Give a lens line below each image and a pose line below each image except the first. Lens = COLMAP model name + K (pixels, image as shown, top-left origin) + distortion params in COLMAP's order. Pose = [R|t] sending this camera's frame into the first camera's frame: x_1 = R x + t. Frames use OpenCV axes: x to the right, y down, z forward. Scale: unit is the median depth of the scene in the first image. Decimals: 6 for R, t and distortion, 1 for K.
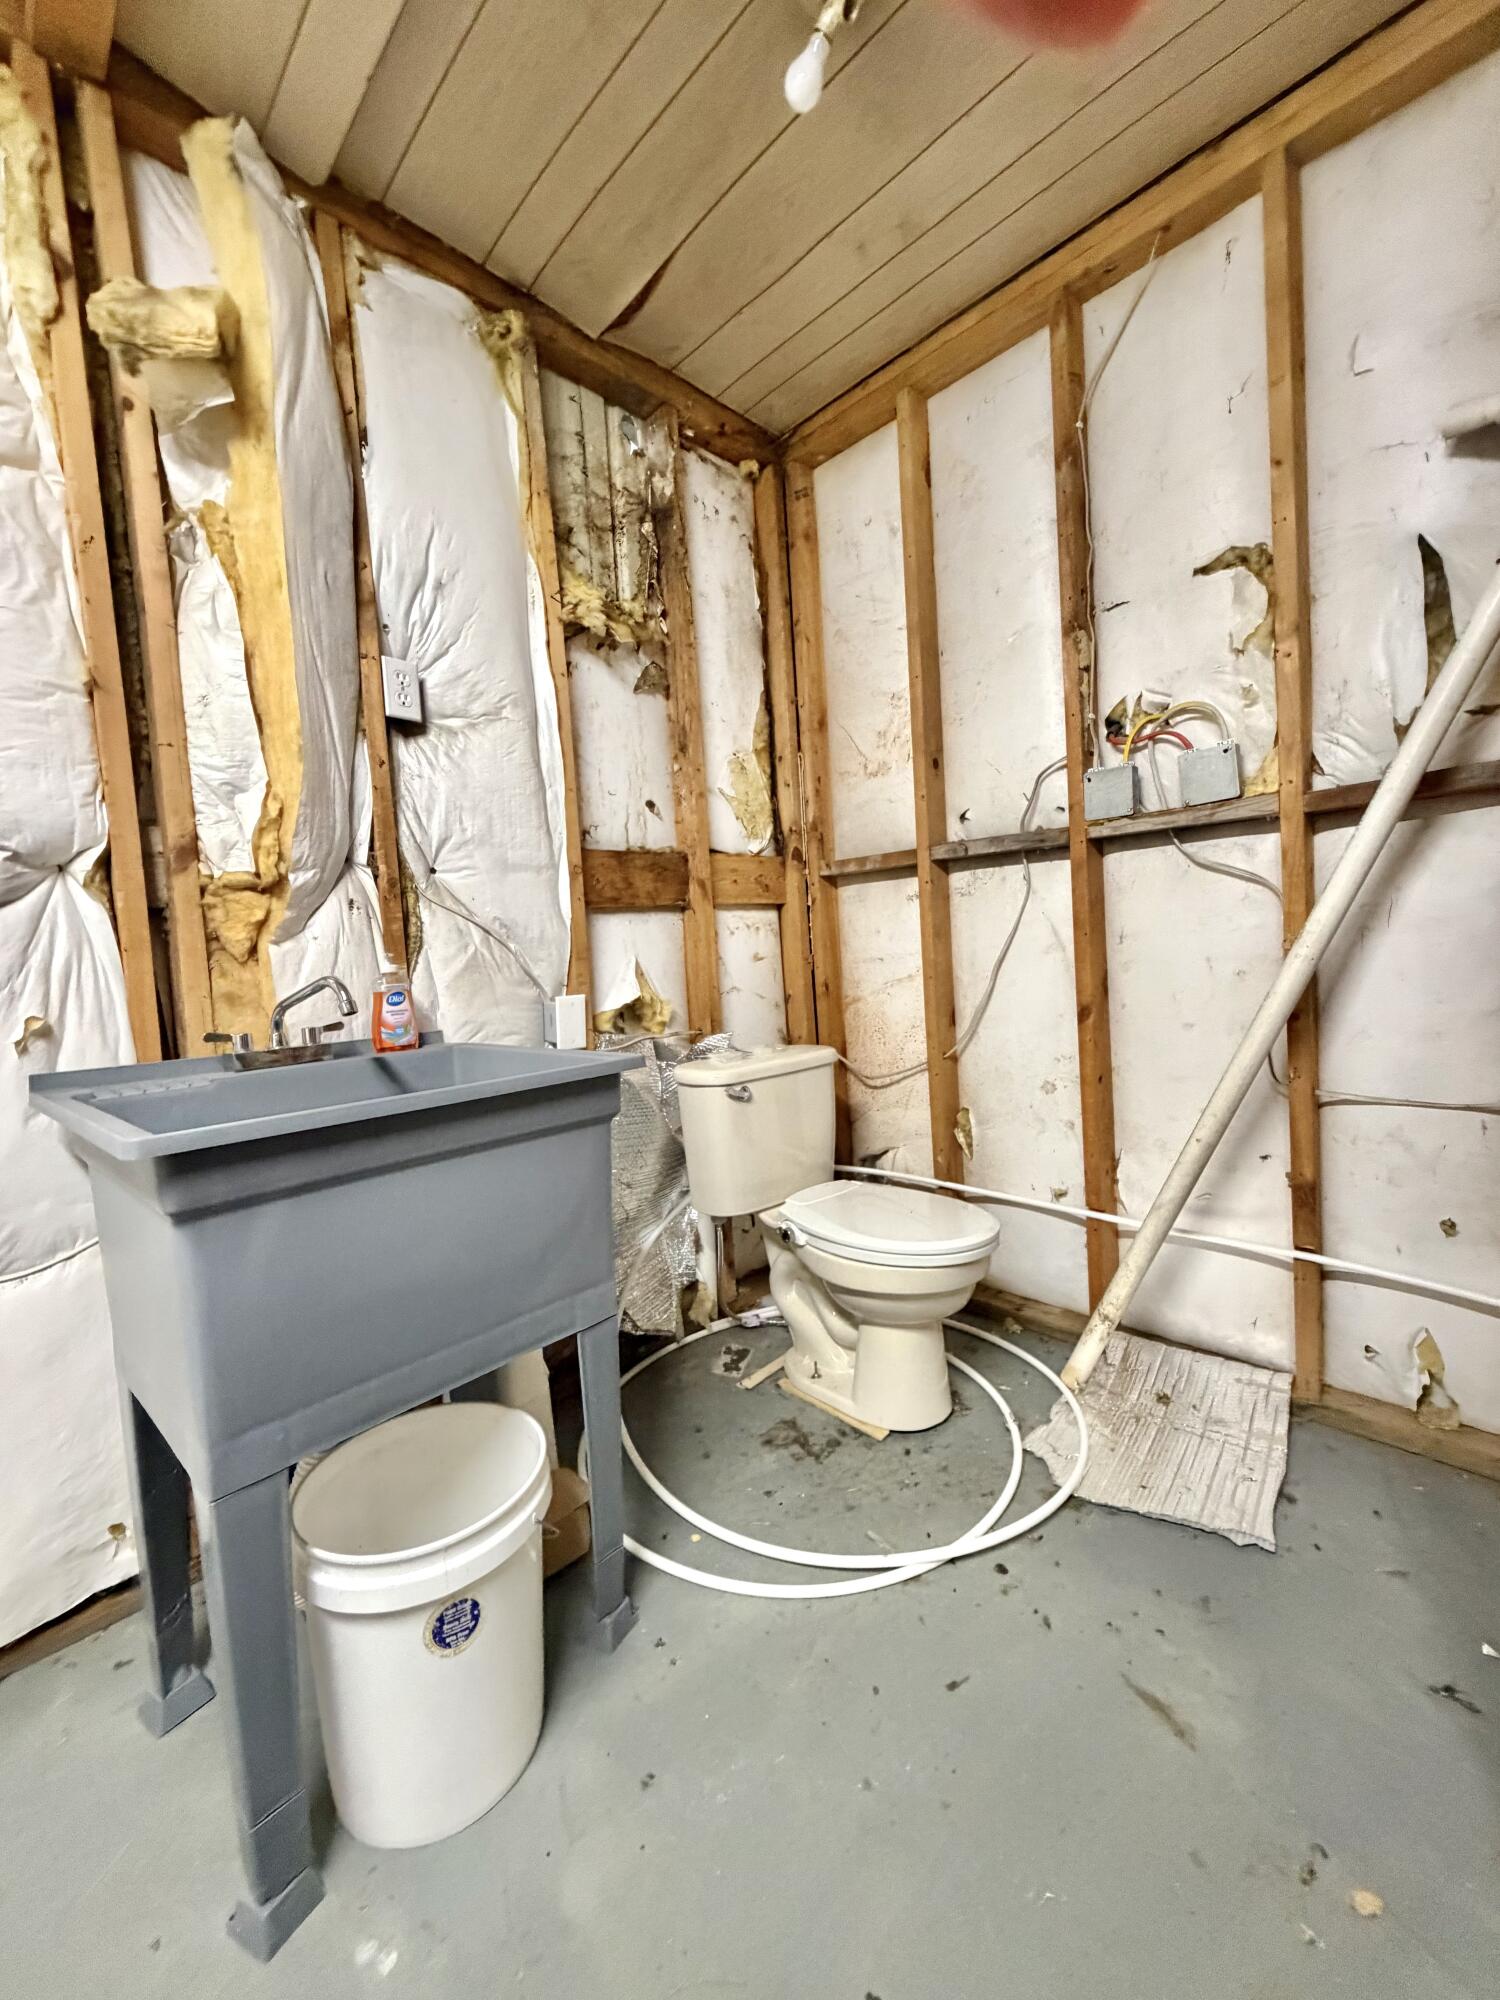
lens RADIAL K [[817.3, 0, 741.9], [0, 817.3, 1005.1], [0, 0, 1]] dist [-0.001872, 0.000783]
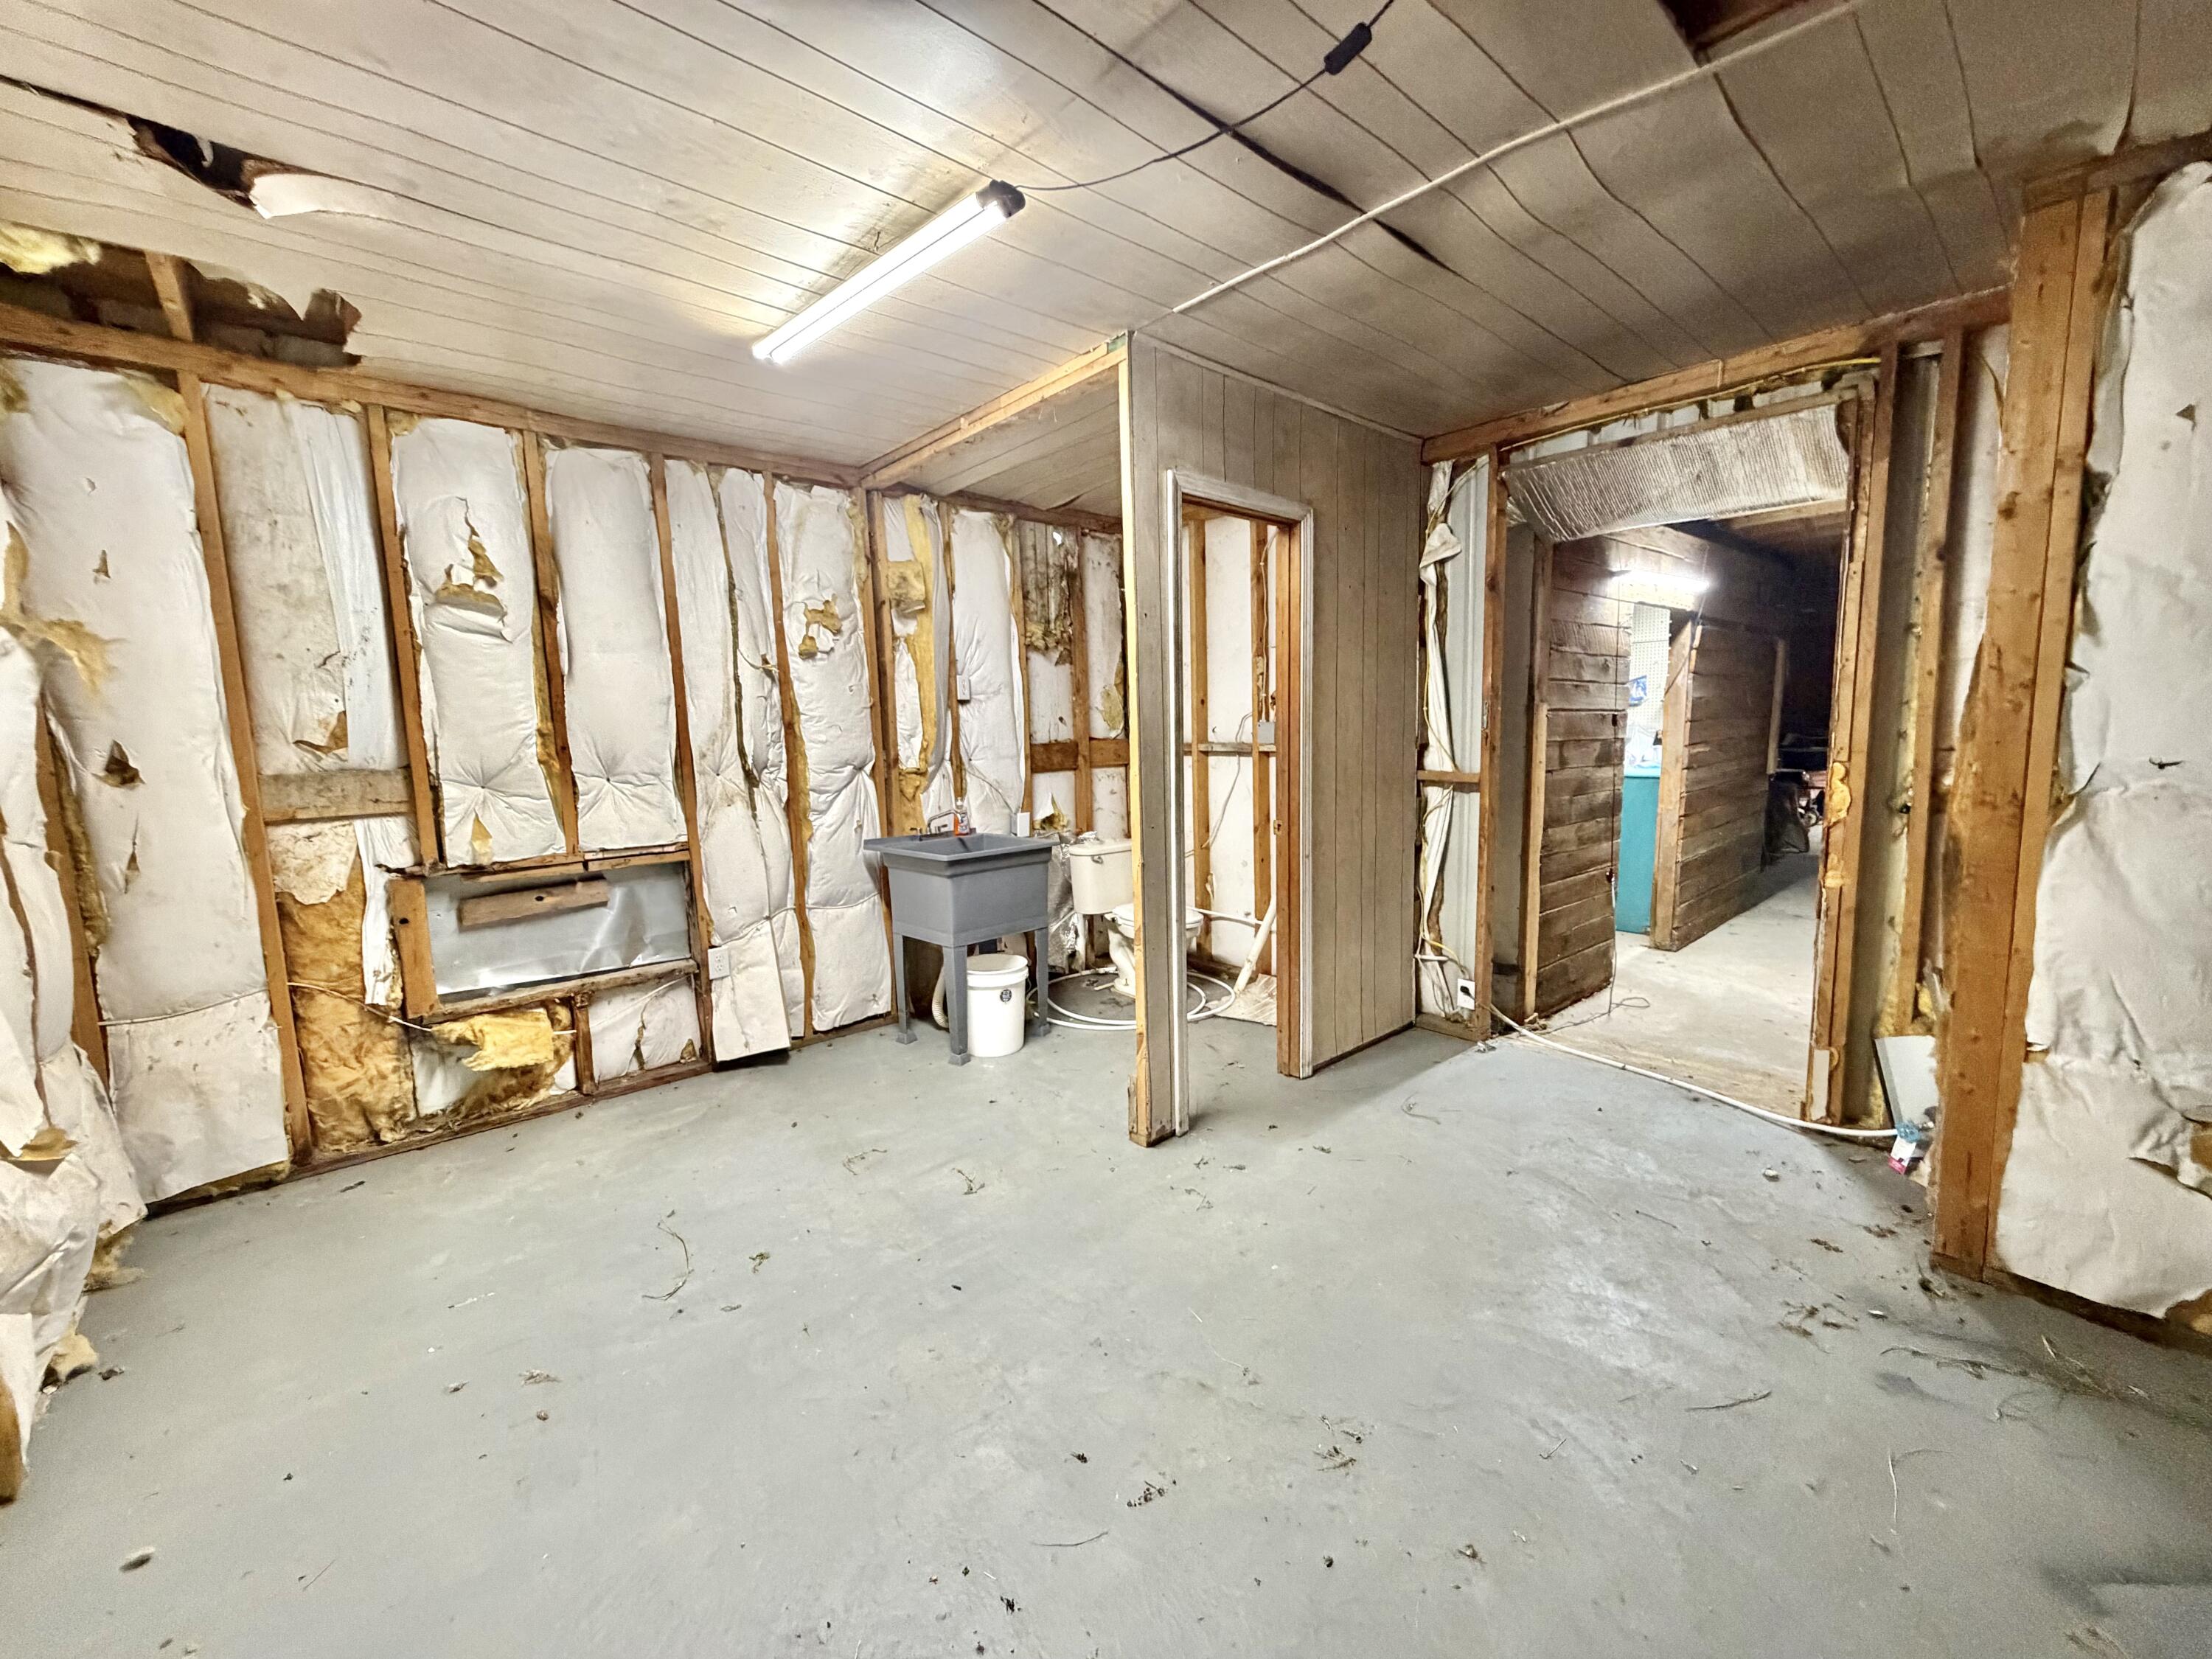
lens RADIAL K [[904.0, 0, 1112.1], [0, 904.0, 830.8], [0, 0, 1]] dist [-0.001872, 0.000783]
pose [[0.998944, 0.037962, -0.025864, 0.093620], [-0.036685, 0.998165, 0.048172, -0.087355], [0.027645, -0.047172, 0.998504, -1.405500]]
